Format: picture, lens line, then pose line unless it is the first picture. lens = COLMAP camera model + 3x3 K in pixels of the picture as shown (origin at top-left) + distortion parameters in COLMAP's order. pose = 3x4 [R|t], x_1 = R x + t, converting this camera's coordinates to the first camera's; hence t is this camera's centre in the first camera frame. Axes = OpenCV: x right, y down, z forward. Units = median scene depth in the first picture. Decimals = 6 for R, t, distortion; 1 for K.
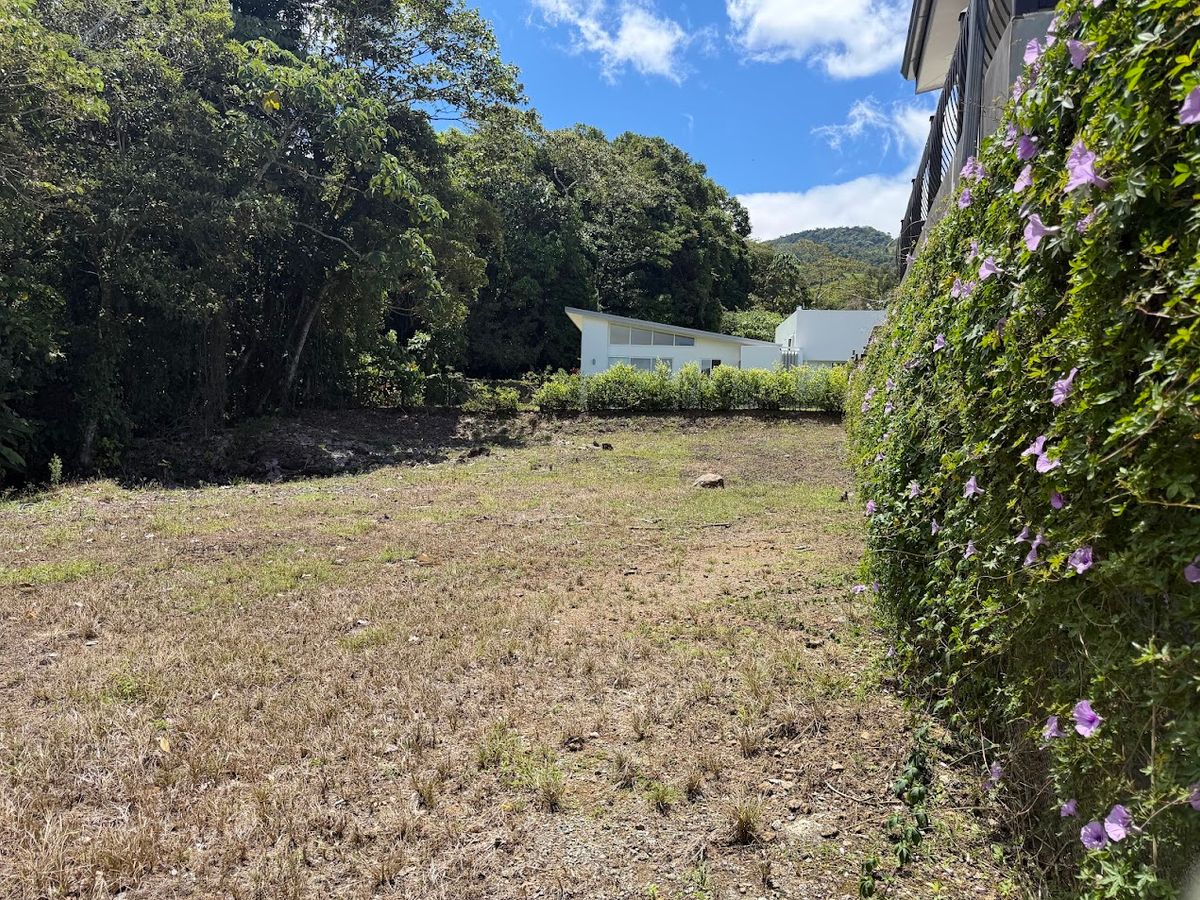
lens RADIAL K [[791.7, 0, 590.1], [0, 791.7, 452.1], [0, 0, 1]] dist [0.015163, -0.014724]
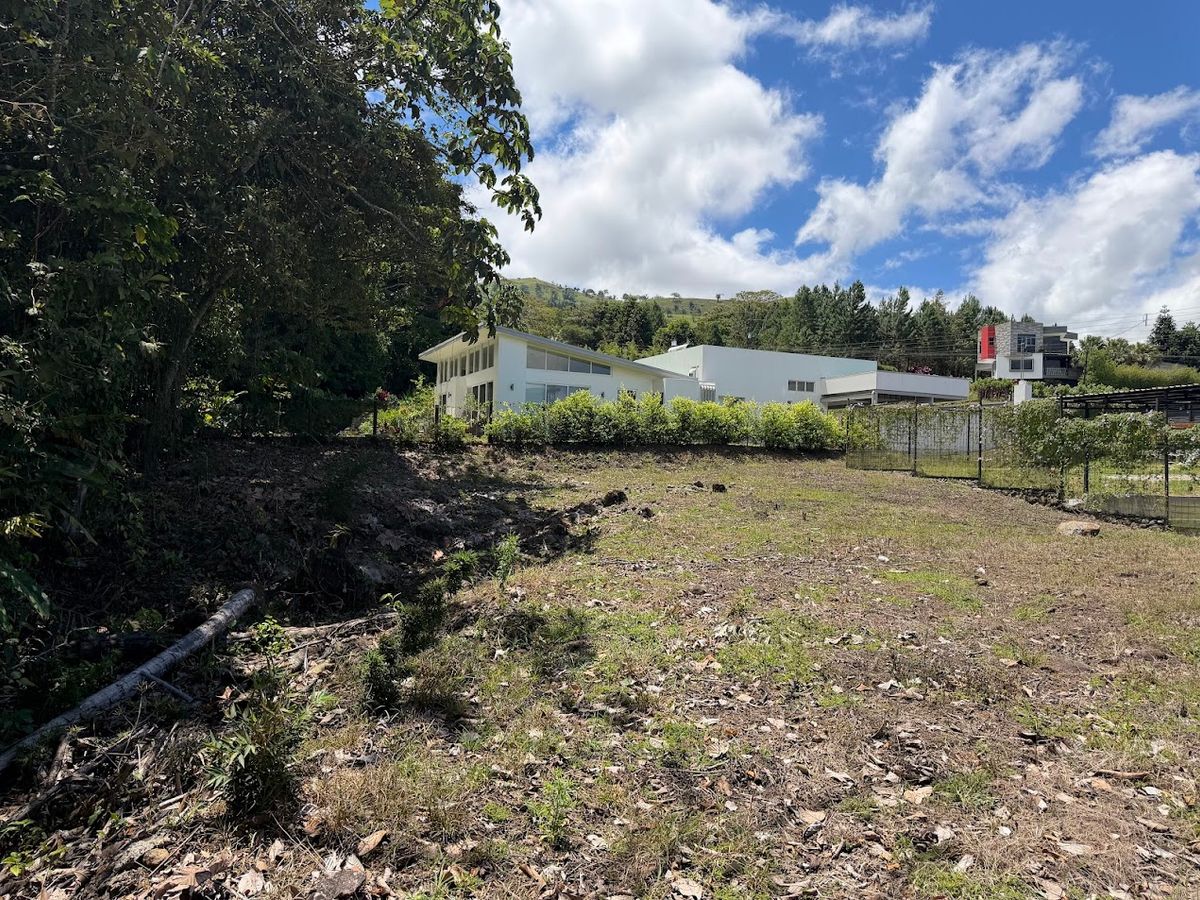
lens RADIAL K [[791.7, 0, 590.4], [0, 791.7, 447.0], [0, 0, 1]] dist [0.015163, -0.014724]
pose [[0.876785, 0.007739, 0.480820, -0.373217], [0.014082, 0.999028, -0.041759, -0.011951], [-0.480676, 0.043384, 0.875824, 0.217120]]
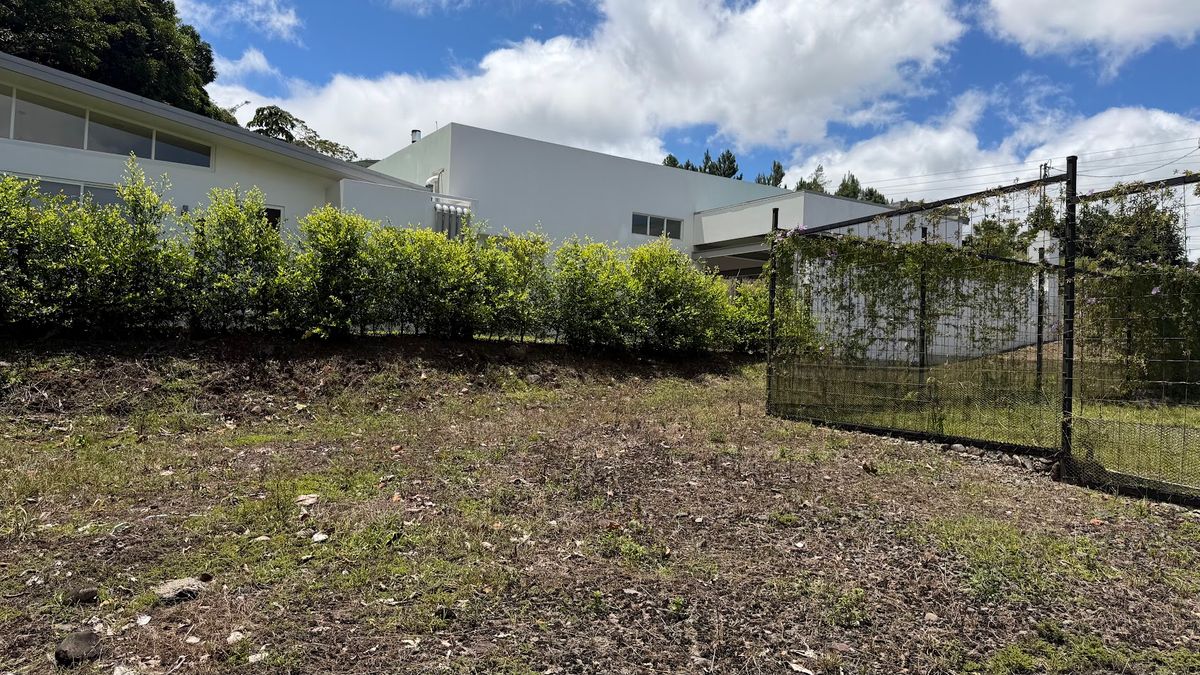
lens RADIAL K [[827.1, 0, 562.4], [0, 827.1, 344.7], [0, 0, 1]] dist [0.053984, -0.079971]
pose [[0.803982, 0.015653, 0.594448, 0.031649], [0.002848, 0.999541, -0.030172, -0.036901], [-0.594647, 0.025951, 0.803568, 0.627889]]
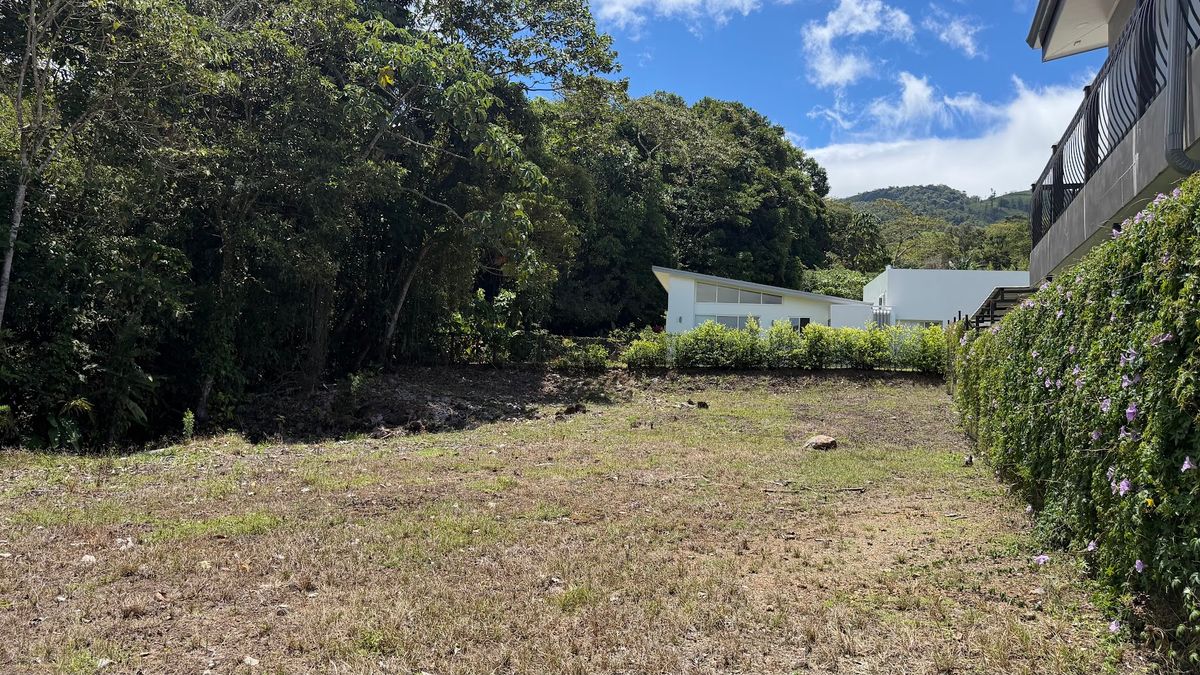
lens RADIAL K [[796.9, 0, 609.3], [0, 796.9, 330.6], [0, 0, 1]] dist [-0.019402, 0.052944]
pose [[0.997845, 0.006038, -0.065339, -0.022060], [-0.012421, 0.995136, -0.097724, -0.000961], [0.064431, 0.098325, 0.993066, -0.005905]]
